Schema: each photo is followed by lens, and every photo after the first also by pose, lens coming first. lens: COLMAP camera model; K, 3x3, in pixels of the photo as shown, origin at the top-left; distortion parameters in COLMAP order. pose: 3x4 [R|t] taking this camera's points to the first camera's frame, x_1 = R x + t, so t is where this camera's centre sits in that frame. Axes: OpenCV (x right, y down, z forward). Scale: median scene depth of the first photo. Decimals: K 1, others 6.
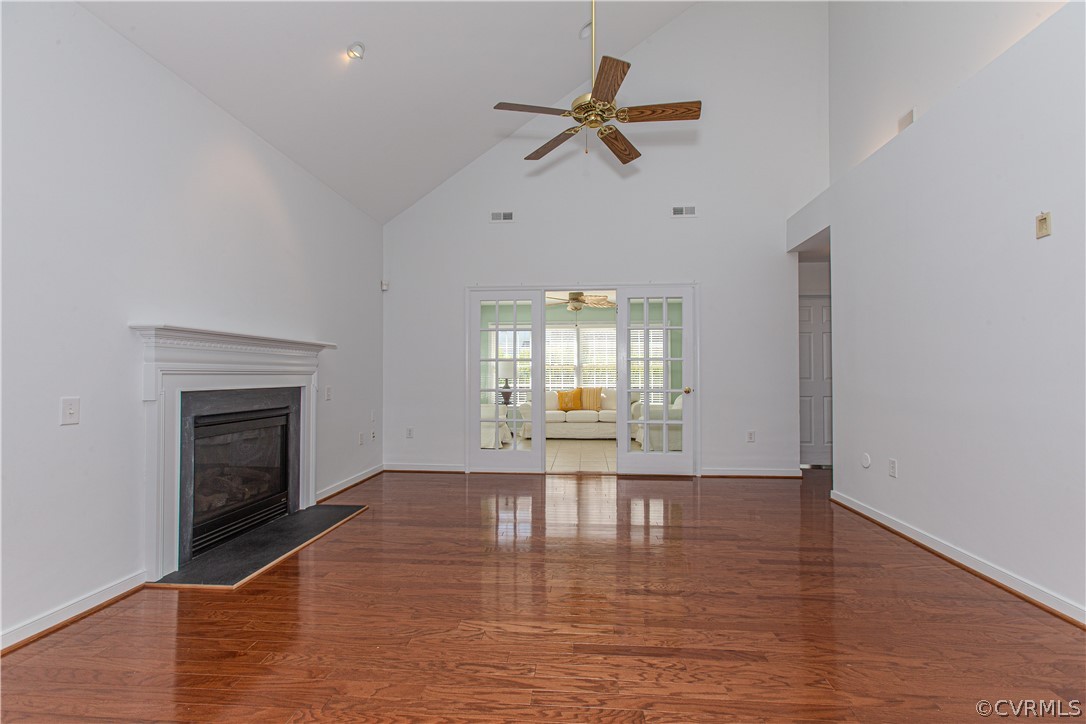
lens RADIAL K [[479.5, 0, 543.4], [0, 479.5, 365.0], [0, 0, 1]] dist [-0.013815, 0.000224]
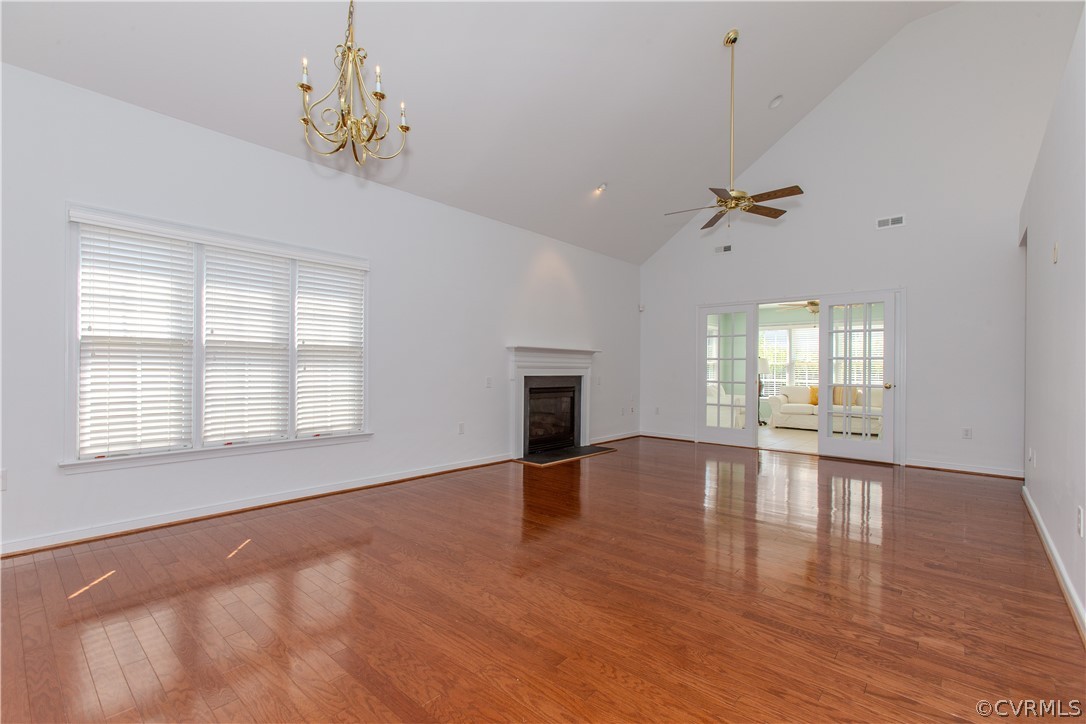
lens RADIAL K [[489.0, 0, 540.5], [0, 489.0, 366.1], [0, 0, 1]] dist [-0.001797, -0.000008]
pose [[0.801237, 0.005956, -0.598317, 0.485381], [0.001631, 0.999925, 0.012137, -0.012254], [0.598345, -0.010700, 0.801167, -0.570693]]
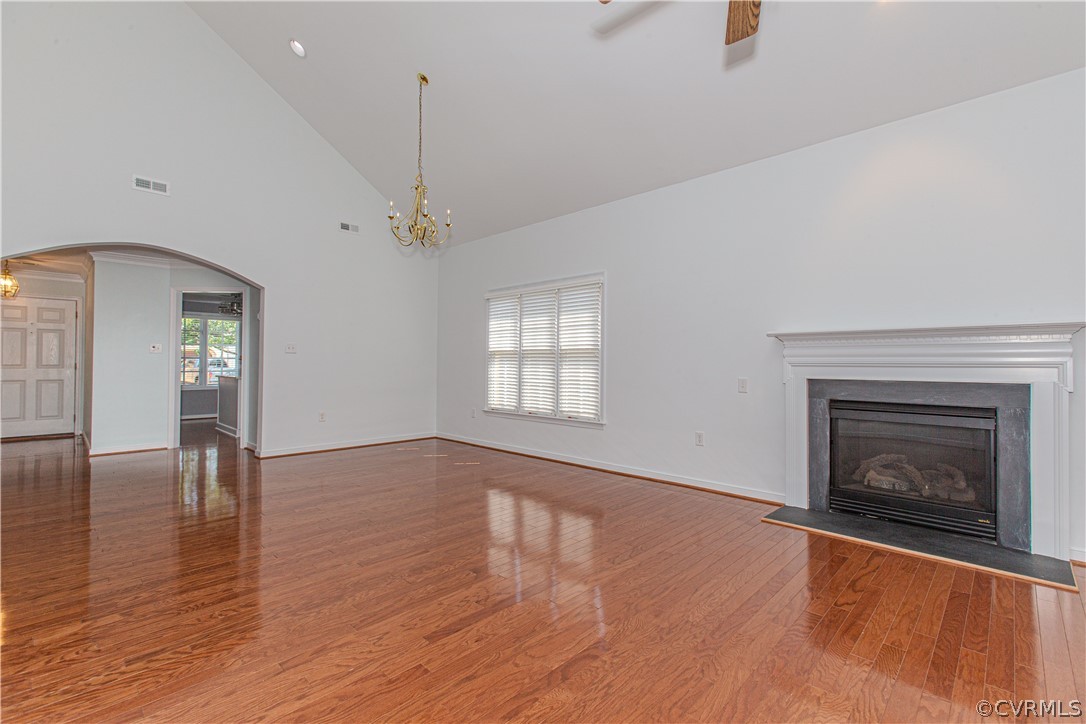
lens RADIAL K [[482.1, 0, 544.8], [0, 482.1, 360.8], [0, 0, 1]] dist [-0.000059, 0.000025]
pose [[-0.636655, -0.006455, -0.771122, 0.598987], [0.013292, 0.999725, -0.019343, 0.016490], [0.771034, -0.022565, -0.636394, 1.007531]]
